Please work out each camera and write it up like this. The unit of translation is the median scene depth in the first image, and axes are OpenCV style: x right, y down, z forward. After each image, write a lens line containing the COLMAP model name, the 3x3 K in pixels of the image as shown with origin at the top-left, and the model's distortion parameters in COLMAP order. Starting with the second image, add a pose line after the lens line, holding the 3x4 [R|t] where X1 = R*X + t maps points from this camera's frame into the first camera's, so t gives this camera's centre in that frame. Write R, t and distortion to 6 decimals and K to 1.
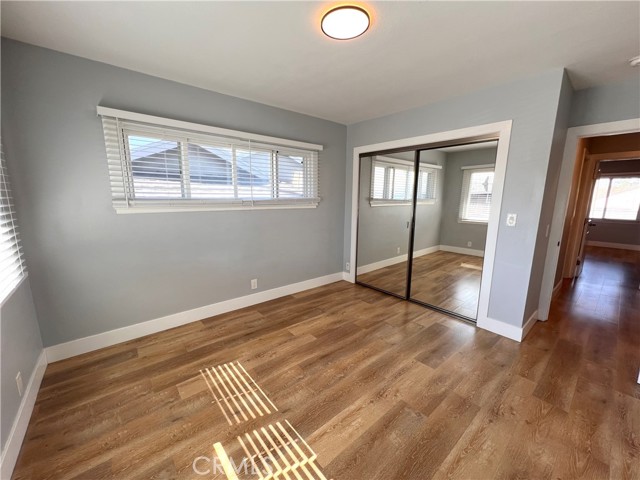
lens RADIAL K [[251.5, 0, 330.7], [0, 251.5, 242.3], [0, 0, 1]] dist [-0.003460, 0.000152]
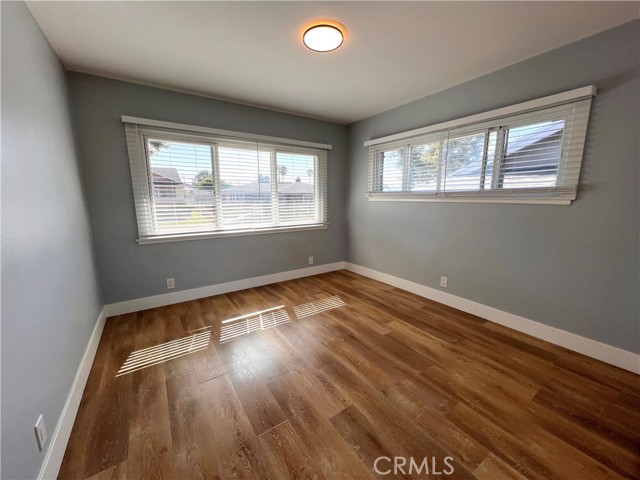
lens RADIAL K [[253.1, 0, 314.8], [0, 253.1, 242.4], [0, 0, 1]] dist [-0.000440, 0.000353]
pose [[-0.124115, 0.171349, -0.977361, 0.784860], [-0.174296, 0.965898, 0.191473, -0.087394], [0.976840, 0.194114, -0.090017, 0.699280]]
